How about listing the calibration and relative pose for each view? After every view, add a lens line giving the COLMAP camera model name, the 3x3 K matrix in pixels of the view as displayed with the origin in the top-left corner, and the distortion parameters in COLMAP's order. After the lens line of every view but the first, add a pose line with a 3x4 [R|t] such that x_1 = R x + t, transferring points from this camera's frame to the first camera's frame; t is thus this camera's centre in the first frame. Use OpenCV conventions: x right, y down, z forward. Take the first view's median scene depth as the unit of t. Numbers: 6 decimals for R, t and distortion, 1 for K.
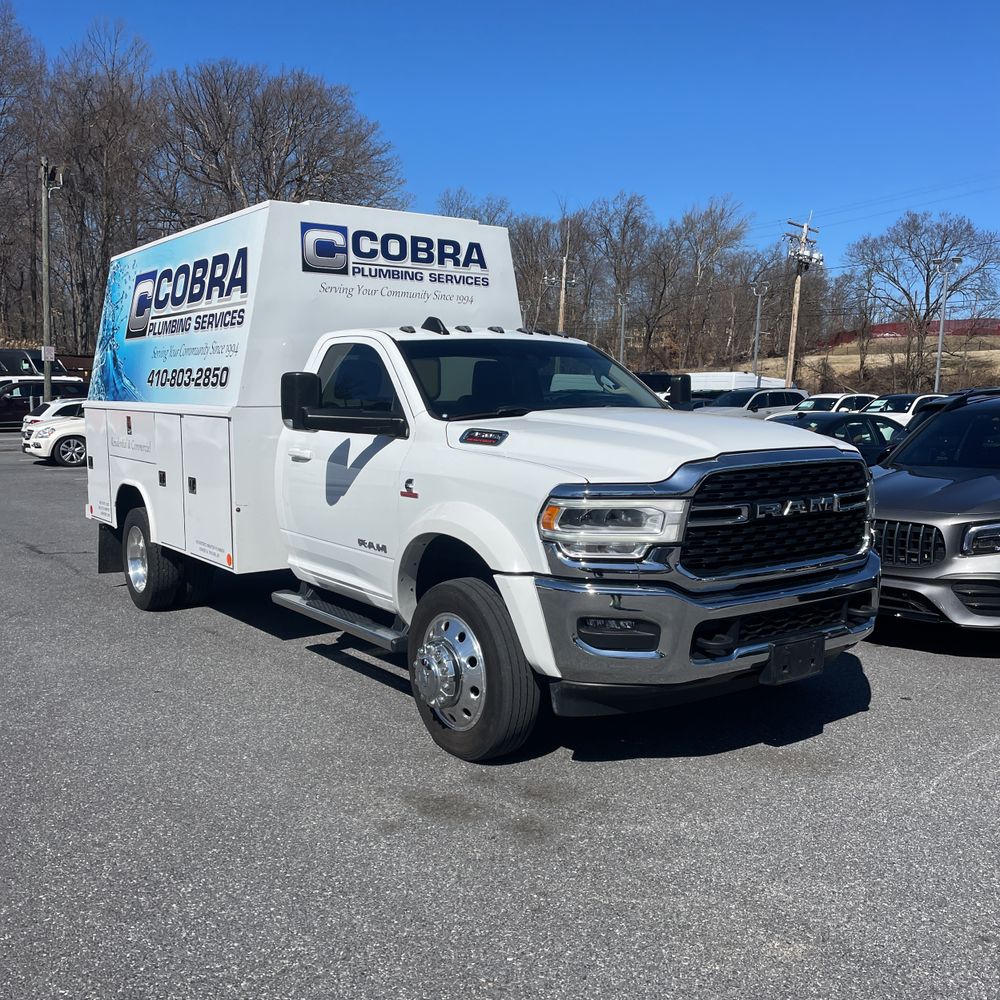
lens RADIAL K [[1006.9, 0, 500.0], [0, 1006.9, 500.0], [0, 0, 1]] dist [0.090655, -0.104662]
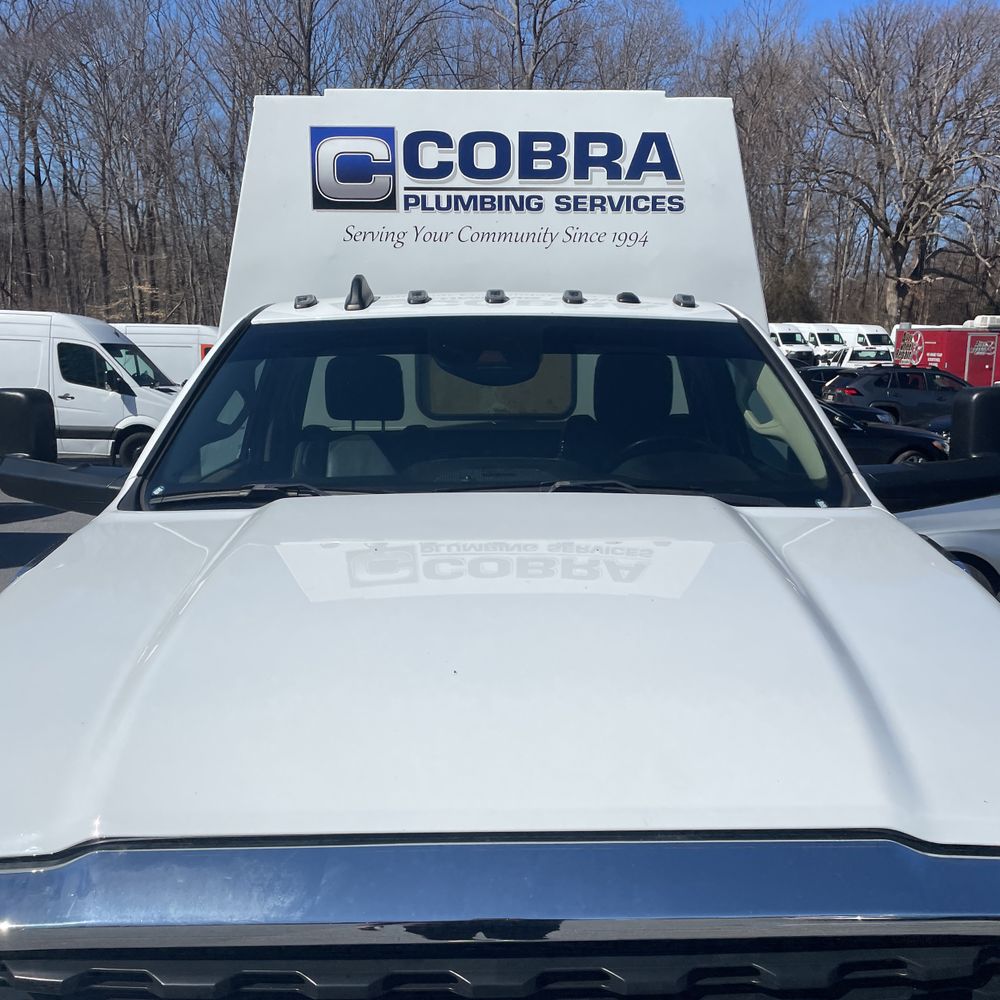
lens RADIAL K [[1002.8, 0, 521.3], [0, 1002.8, 503.2], [0, 0, 1]] dist [0.099915, -0.135742]
pose [[0.817348, 0.085252, -0.569801, 0.260088], [-0.063691, 0.996300, 0.057702, -0.086591], [0.572612, -0.010871, 0.819754, 0.537898]]
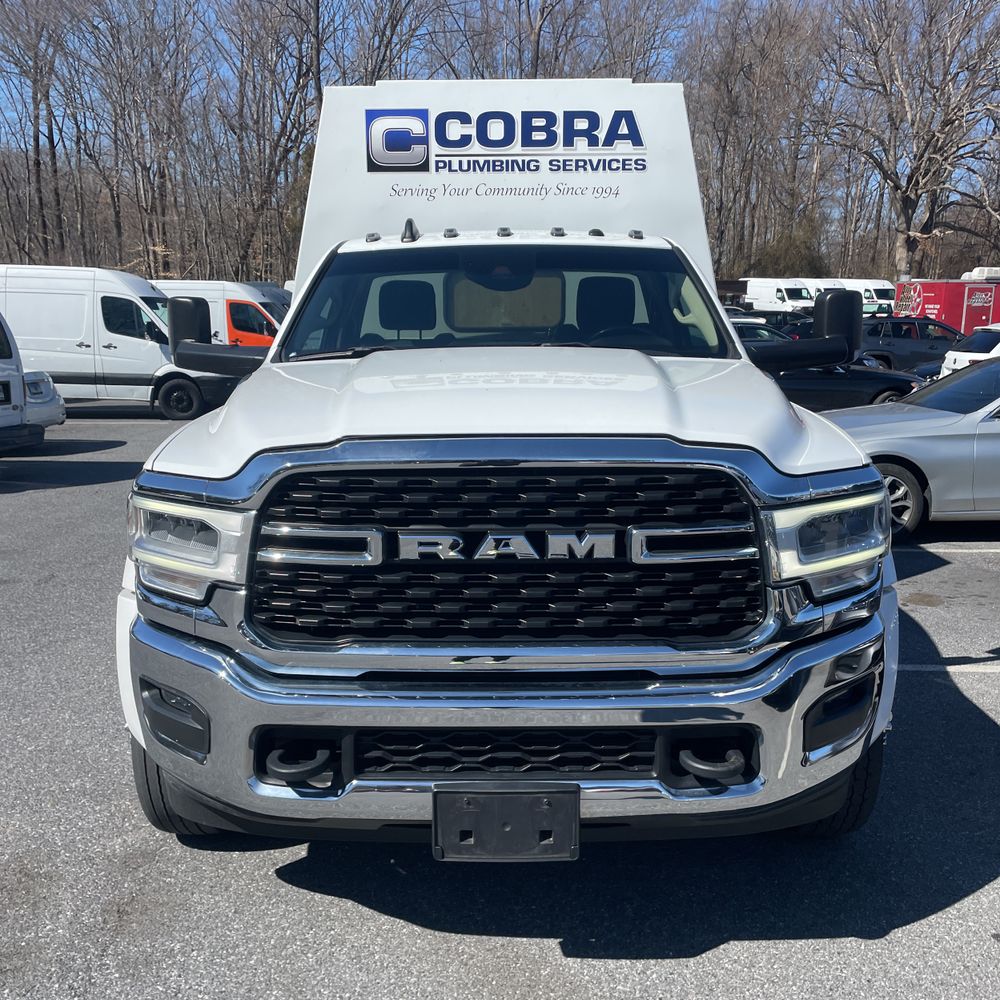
lens RADIAL K [[1006.9, 0, 500.0], [0, 1006.9, 500.0], [0, 0, 1]] dist [0.090655, -0.104662]
pose [[0.800930, 0.104421, -0.589582, 0.384595], [-0.060561, 0.993754, 0.093733, -0.042495], [0.595687, -0.039368, 0.802251, 0.372538]]
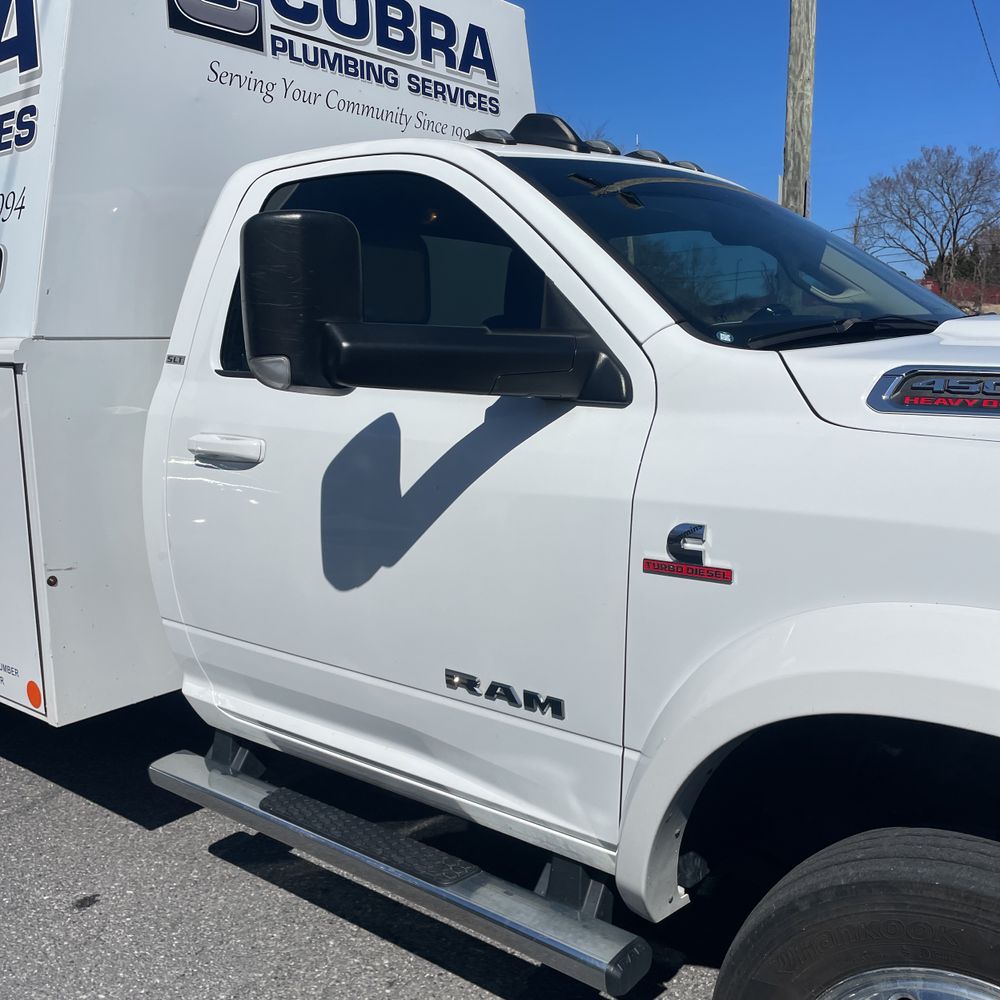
lens RADIAL K [[1006.9, 0, 500.0], [0, 1006.9, 500.0], [0, 0, 1]] dist [0.090655, -0.104662]
pose [[0.966789, -0.053761, 0.249857, -0.169472], [0.043067, 0.997915, 0.048074, -0.034645], [-0.251920, -0.035717, 0.967089, 0.501331]]
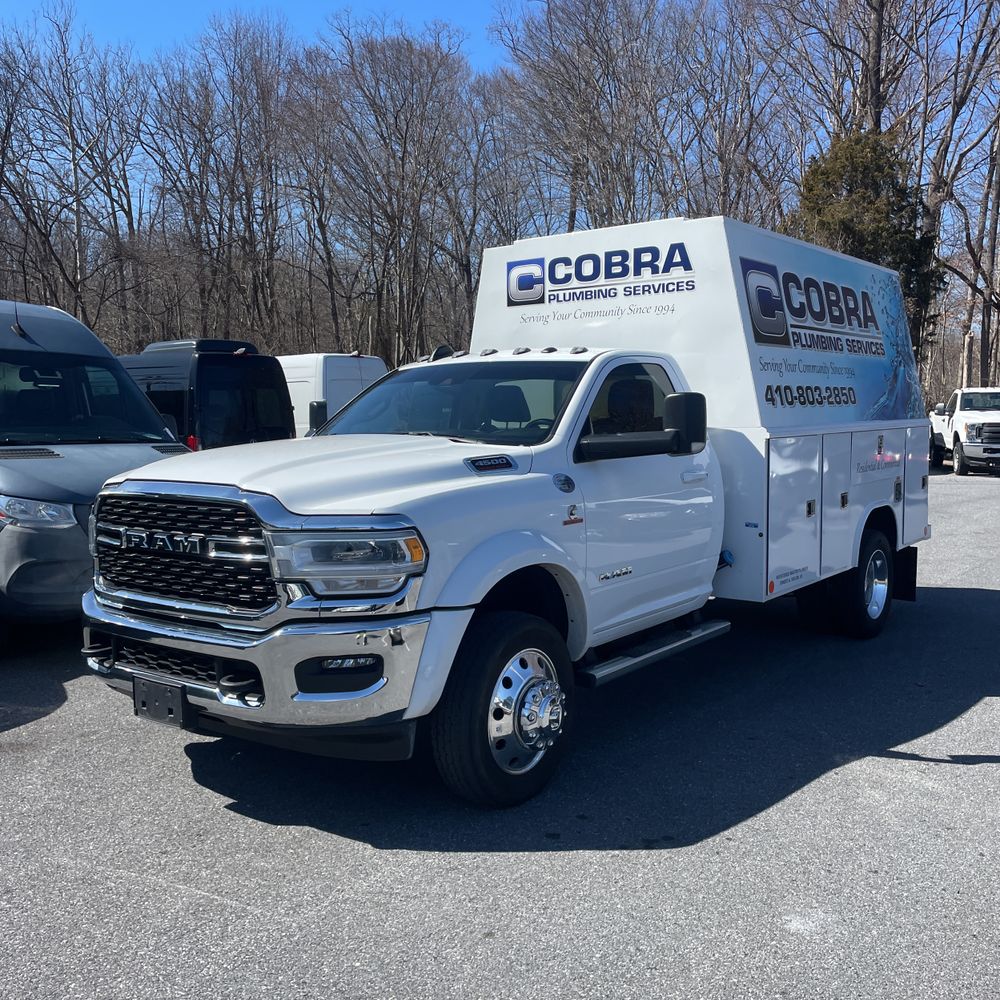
lens RADIAL K [[1006.9, 0, 500.0], [0, 1006.9, 500.0], [0, 0, 1]] dist [0.090655, -0.104662]
pose [[0.274569, 0.083483, -0.957937, 0.833679], [-0.093827, 0.993796, 0.059715, -0.076703], [0.956979, 0.073485, 0.280698, 0.663068]]
